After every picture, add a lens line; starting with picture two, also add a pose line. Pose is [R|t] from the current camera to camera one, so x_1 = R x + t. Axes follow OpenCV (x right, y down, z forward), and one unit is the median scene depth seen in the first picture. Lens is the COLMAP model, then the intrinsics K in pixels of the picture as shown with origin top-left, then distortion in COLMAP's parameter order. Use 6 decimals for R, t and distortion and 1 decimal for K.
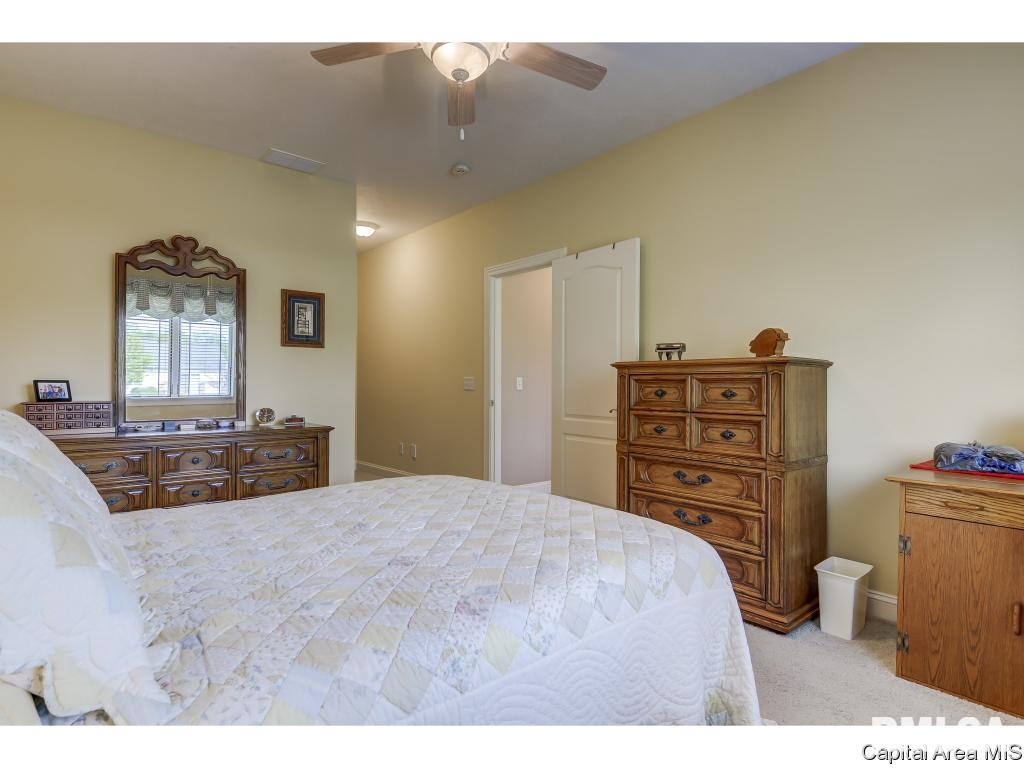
lens RADIAL K [[541.9, 0, 503.8], [0, 541.9, 383.7], [0, 0, 1]] dist [0.006501, -0.008433]
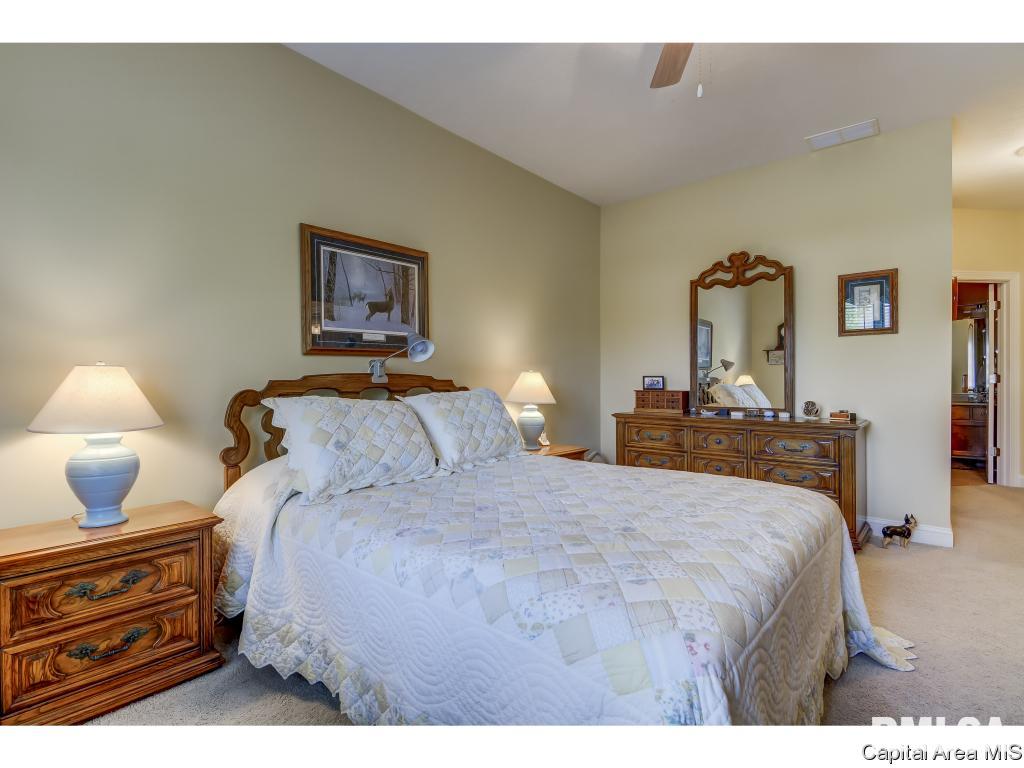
lens RADIAL K [[491.2, 0, 505.2], [0, 491.2, 382.9], [0, 0, 1]] dist [0.012526, -0.010334]
pose [[0.145498, 0.002536, -0.989355, 0.403385], [0.007350, 0.999966, 0.003644, 0.004812], [0.989331, -0.007802, 0.145474, 0.343485]]
